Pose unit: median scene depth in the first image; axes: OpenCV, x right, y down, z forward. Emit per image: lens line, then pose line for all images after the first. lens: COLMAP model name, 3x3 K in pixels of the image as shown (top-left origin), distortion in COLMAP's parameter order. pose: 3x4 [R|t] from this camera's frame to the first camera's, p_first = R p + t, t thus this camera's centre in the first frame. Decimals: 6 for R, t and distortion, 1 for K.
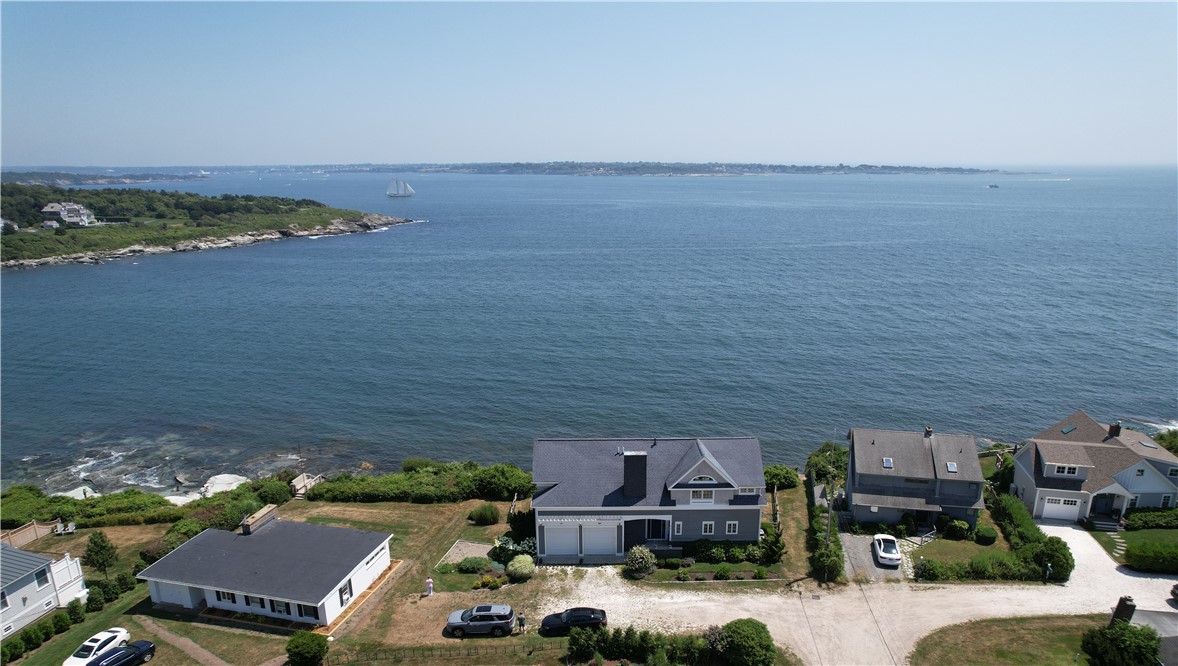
lens RADIAL K [[765.9, 0, 589.2], [0, 765.9, 331.5], [0, 0, 1]] dist [-0.004474, -0.000255]
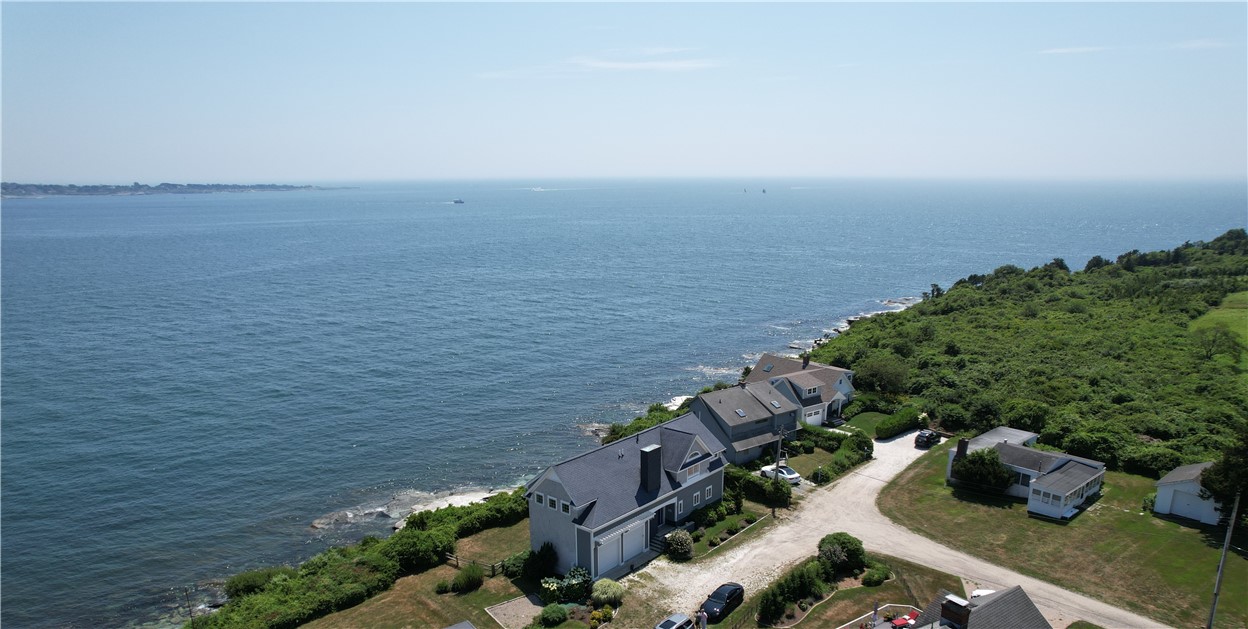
lens RADIAL K [[826.0, 0, 624.2], [0, 826.0, 316.0], [0, 0, 1]] dist [-0.007162, 0.003206]
pose [[0.667867, -0.133617, 0.732188, -0.760251], [0.172408, 0.984770, 0.022449, -0.050422], [-0.724037, 0.111242, 0.680732, 0.229370]]
